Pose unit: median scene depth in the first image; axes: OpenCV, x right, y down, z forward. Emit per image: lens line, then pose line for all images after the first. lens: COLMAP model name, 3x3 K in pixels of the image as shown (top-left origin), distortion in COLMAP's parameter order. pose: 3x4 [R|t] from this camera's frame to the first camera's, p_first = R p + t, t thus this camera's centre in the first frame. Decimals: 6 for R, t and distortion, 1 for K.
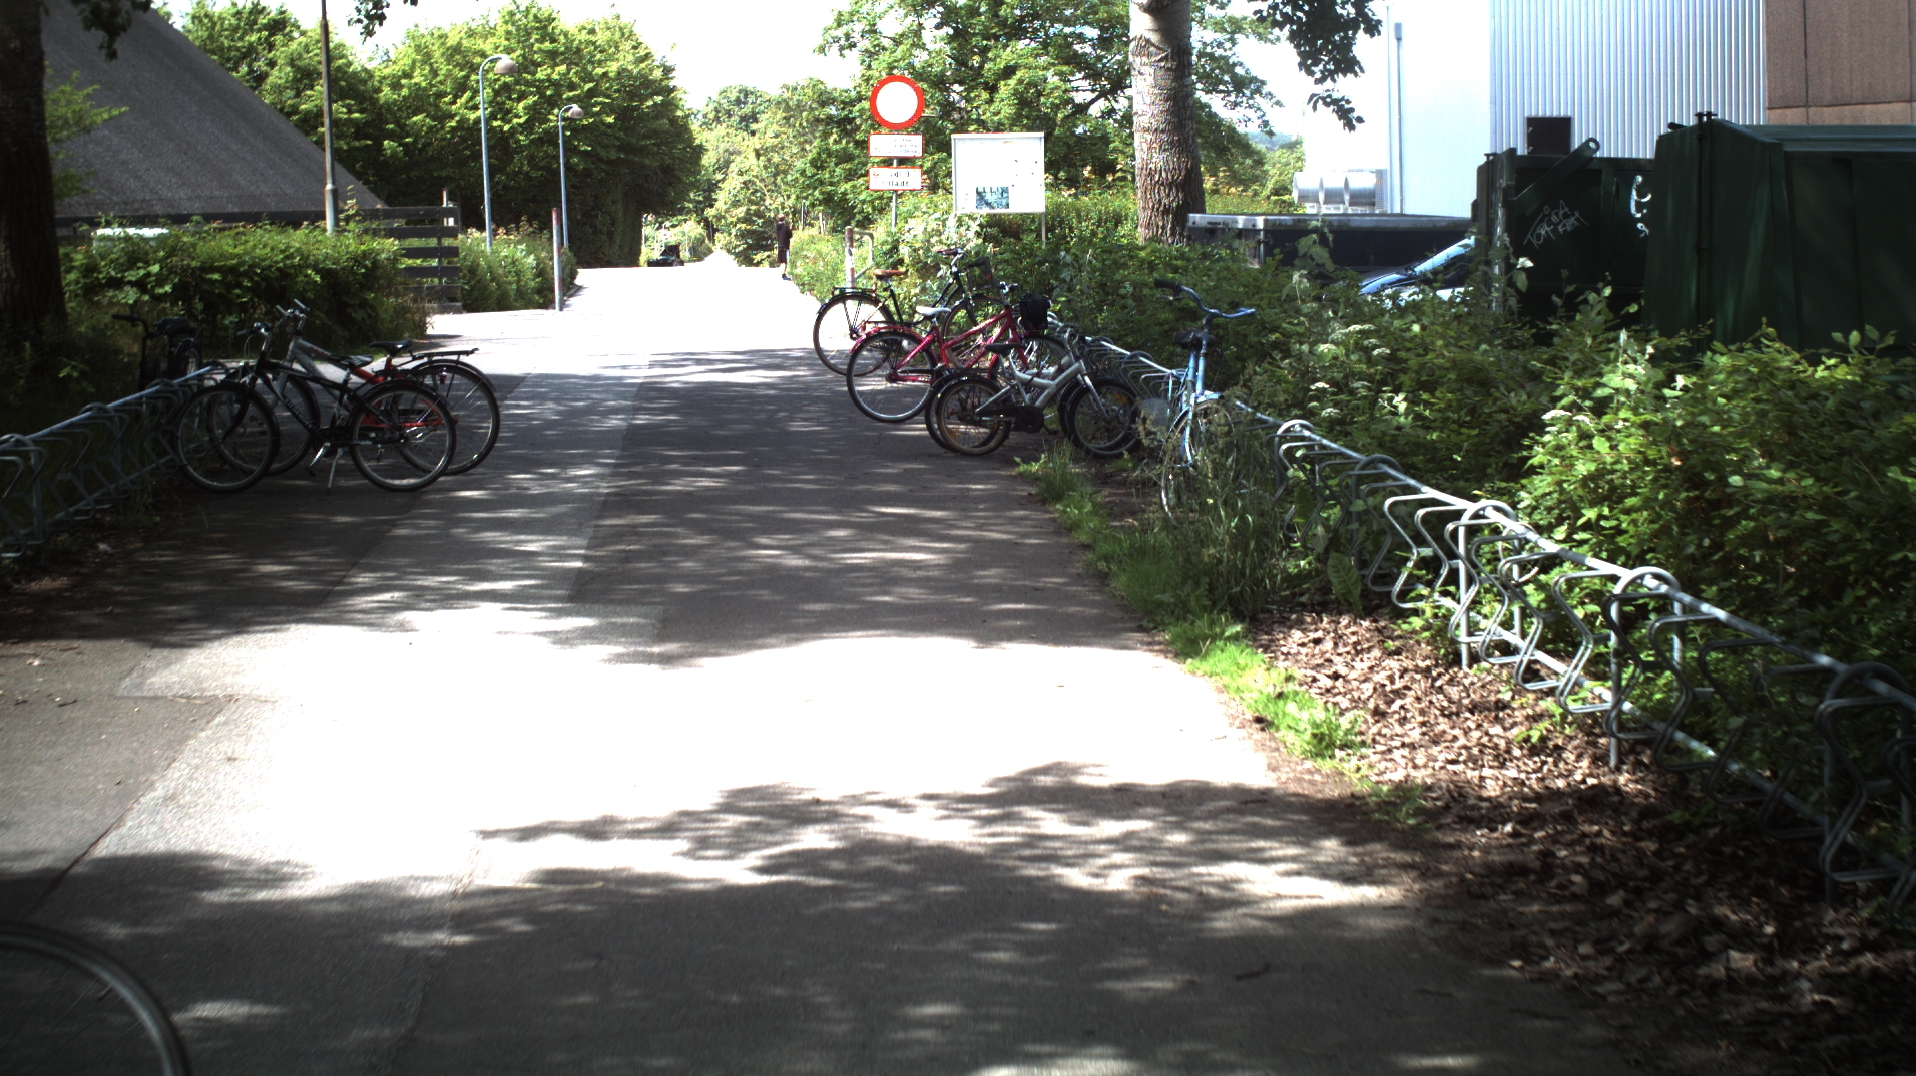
lens RADIAL K [[3207.4, 0, 958.0], [0, 3207.4, 538.0], [0, 0, 1]] dist [-0.274243, 0.191146]
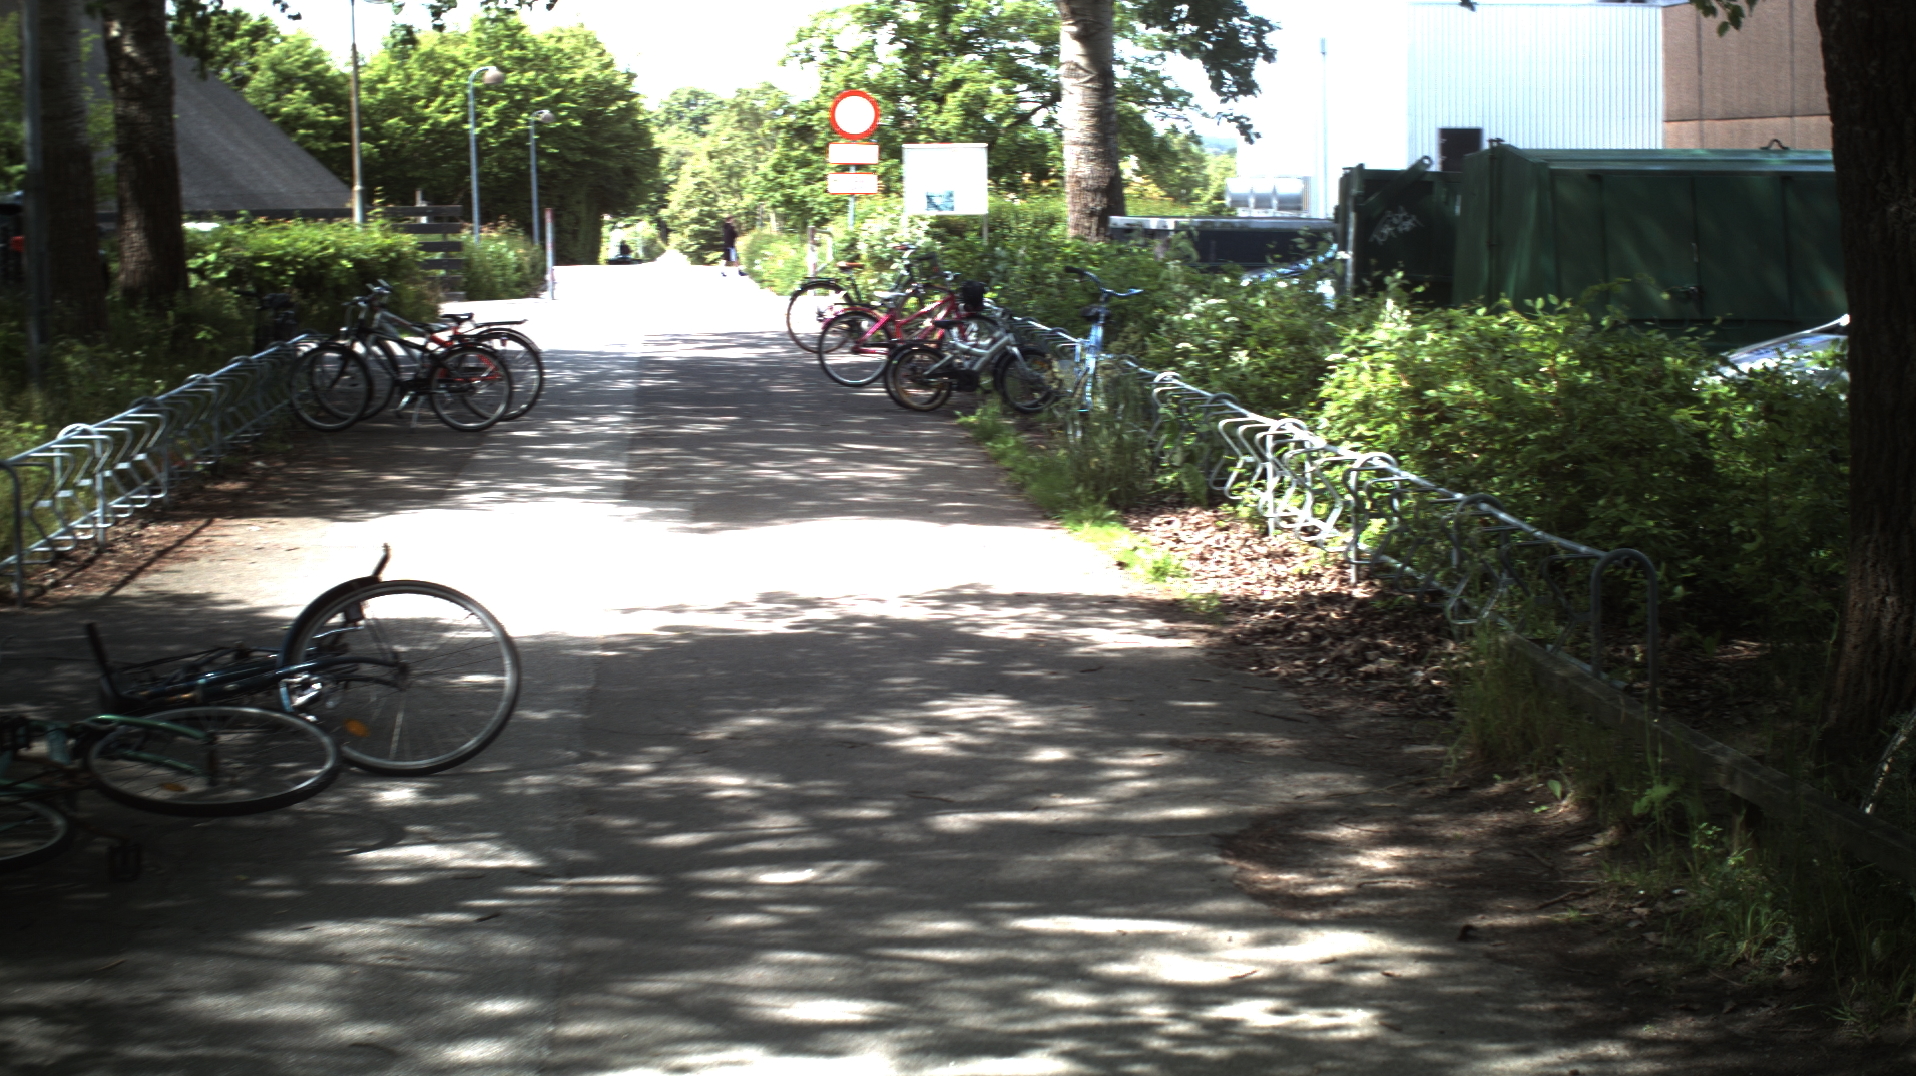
lens RADIAL K [[3207.4, 0, 958.0], [0, 3207.4, 538.0], [0, 0, 1]] dist [-0.274243, 0.191146]
pose [[0.999848, 0.005125, 0.016694, -0.001309], [-0.005113, 0.999987, -0.000726, 0.016270], [-0.016697, 0.000640, 0.999860, -0.157220]]
